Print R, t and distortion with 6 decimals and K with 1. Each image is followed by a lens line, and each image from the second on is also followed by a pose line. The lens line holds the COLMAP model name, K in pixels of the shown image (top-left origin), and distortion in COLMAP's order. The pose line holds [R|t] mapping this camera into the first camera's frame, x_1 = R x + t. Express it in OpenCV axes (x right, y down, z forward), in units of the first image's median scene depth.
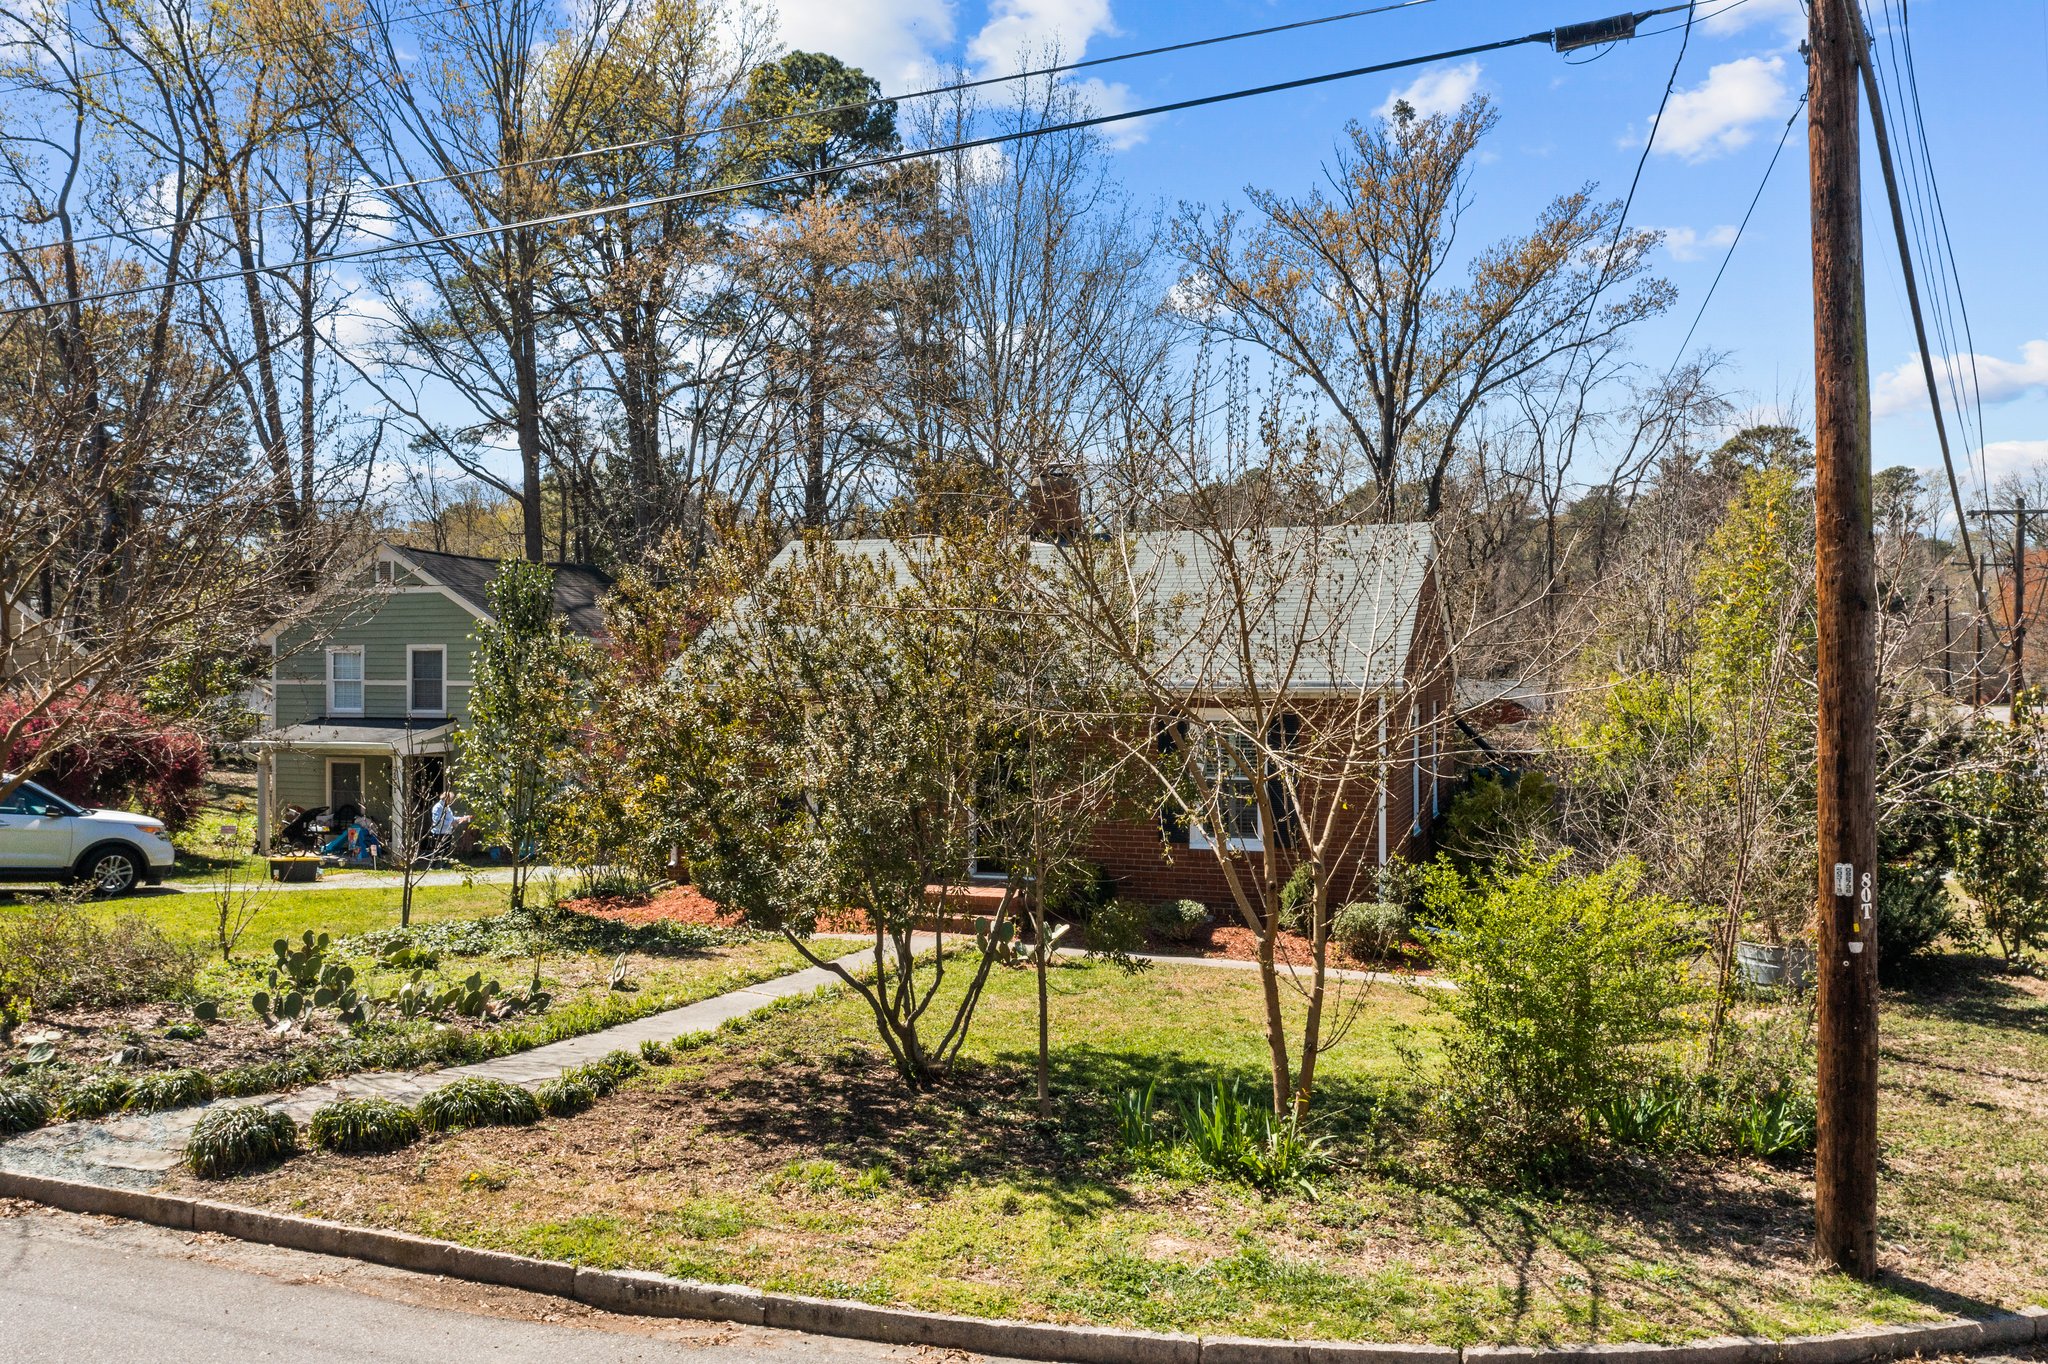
lens RADIAL K [[1659.5, 0, 1024.0], [0, 1659.5, 682.0], [0, 0, 1]] dist [-0.008853, 0.007324]
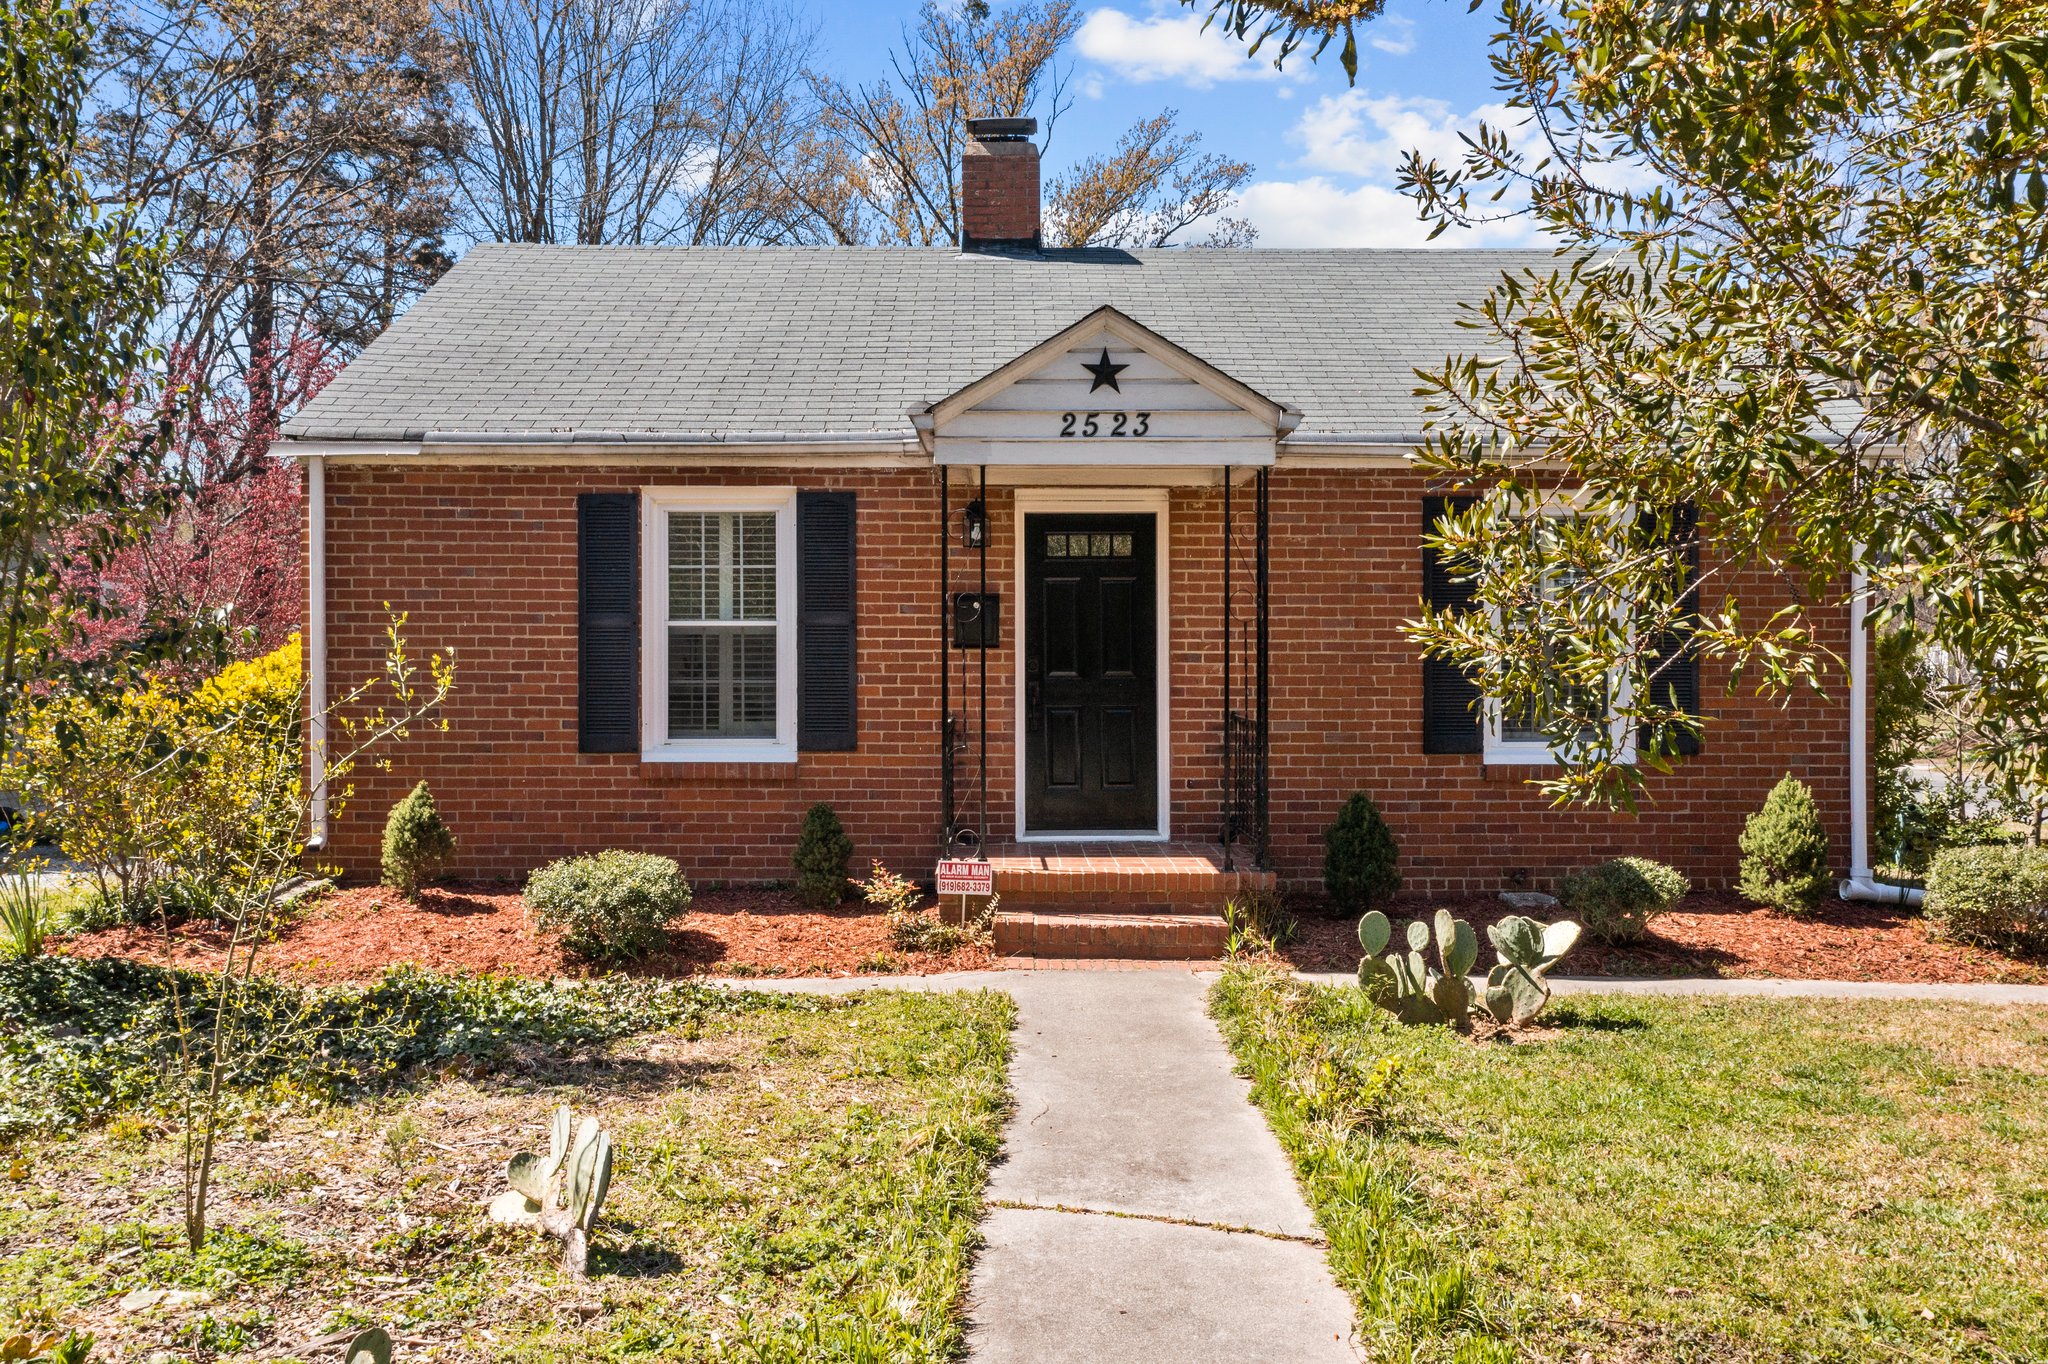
lens RADIAL K [[1630.6, 0, 1024.0], [0, 1630.6, 682.0], [0, 0, 1]] dist [-0.000683, 0.014306]
pose [[0.935311, -0.002983, 0.353813, -0.062267], [0.003760, 0.999992, -0.001507, 0.022305], [-0.353806, 0.002740, 0.935315, 0.171177]]
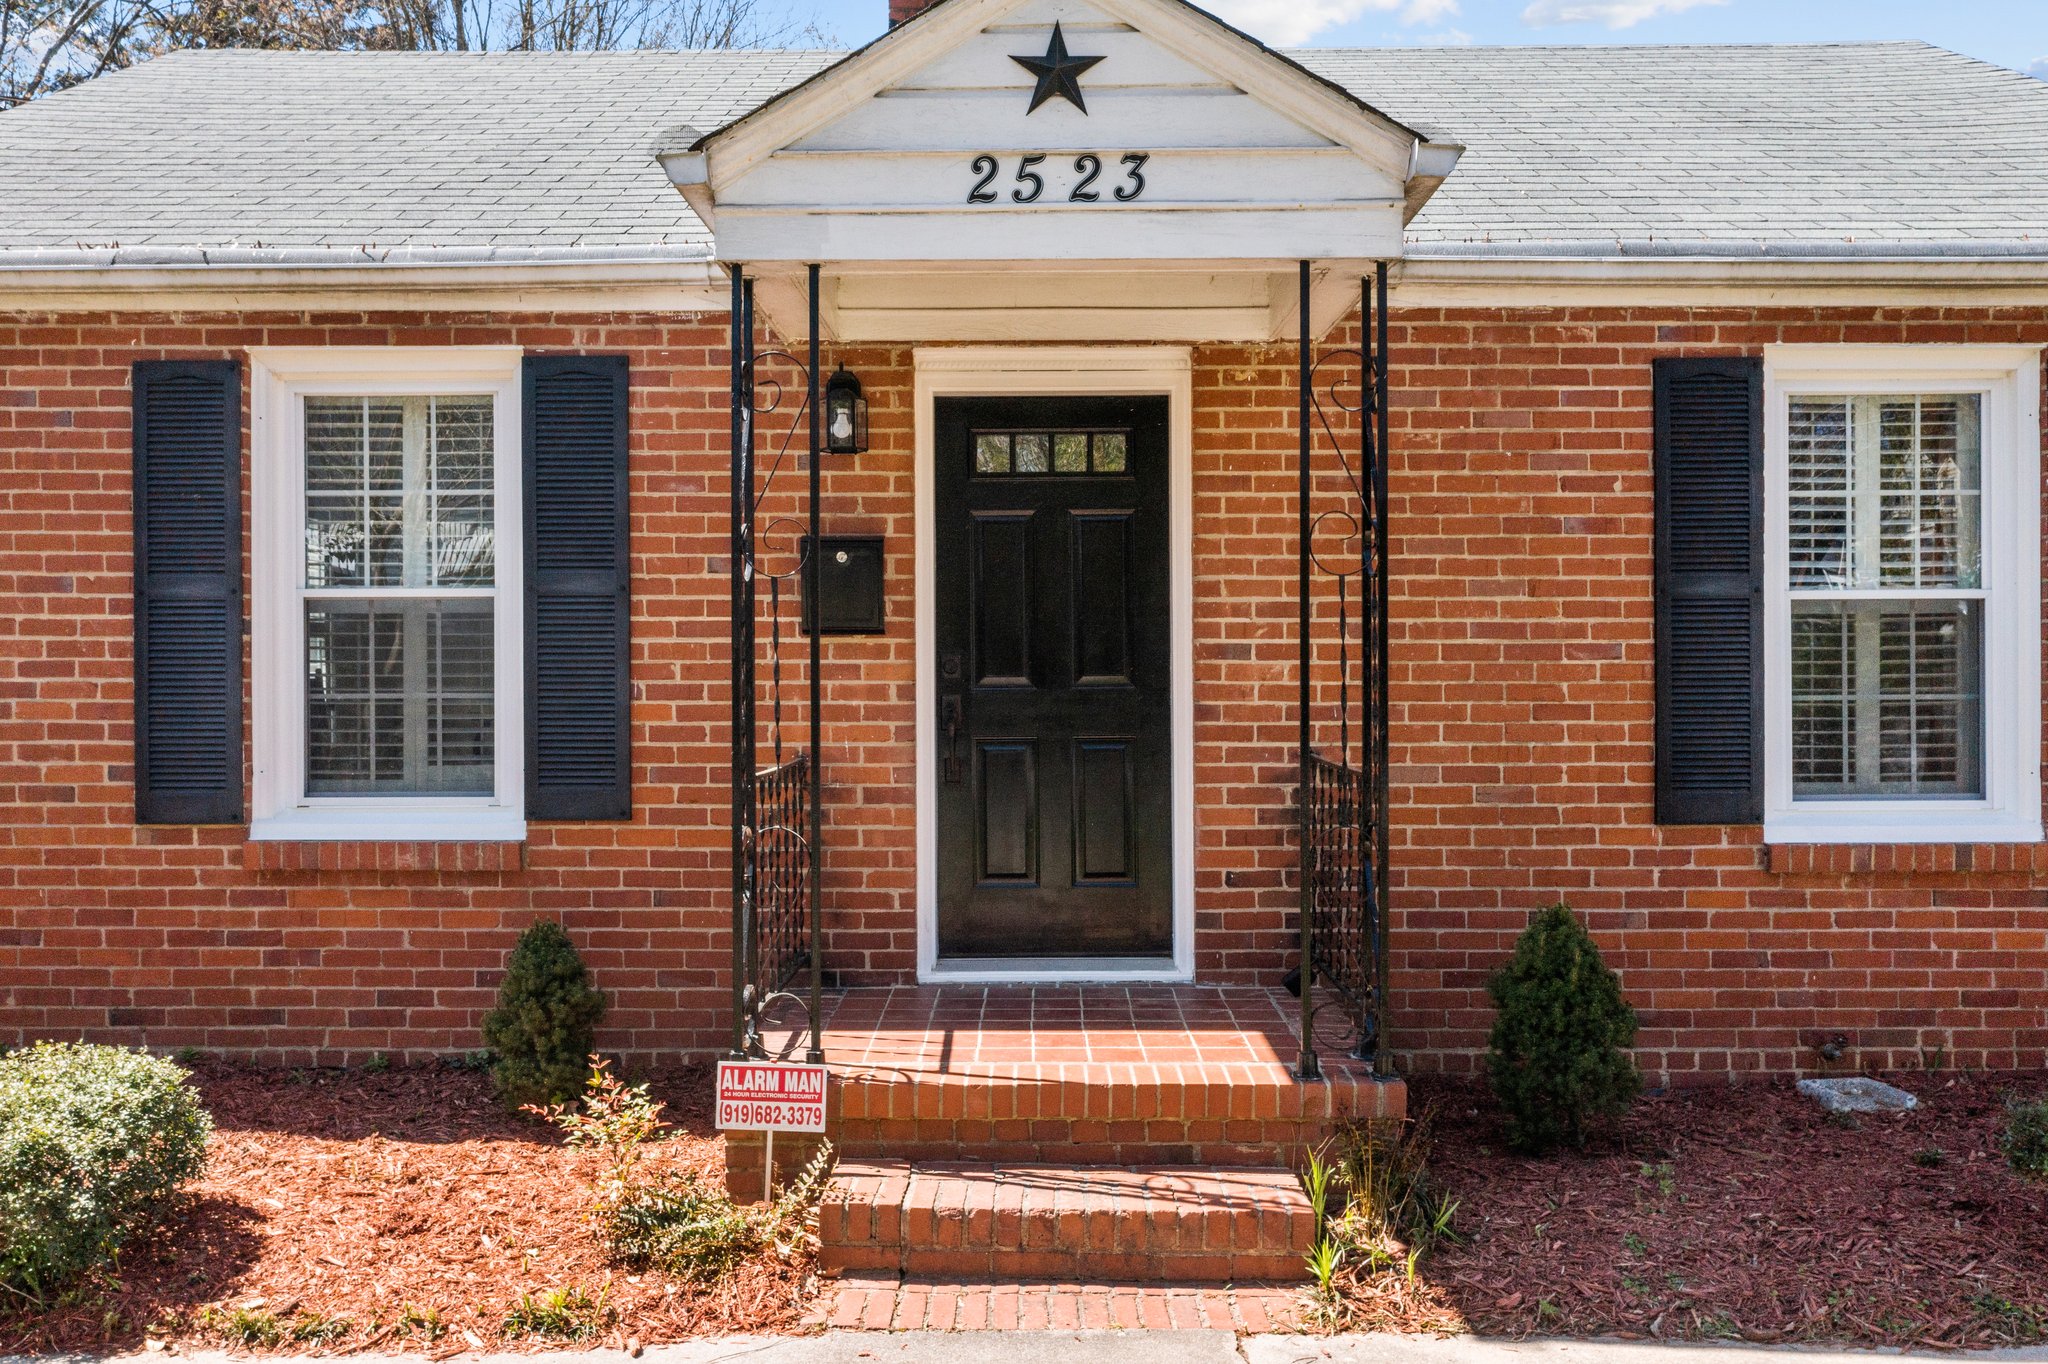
lens RADIAL K [[1636.3, 0, 1024.0], [0, 1636.3, 682.0], [0, 0, 1]] dist [-0.001724, -0.002346]
pose [[0.943173, -0.003471, 0.332284, -0.033071], [0.005669, 0.999968, -0.005645, 0.021893], [-0.332254, 0.007208, 0.943163, 0.229813]]
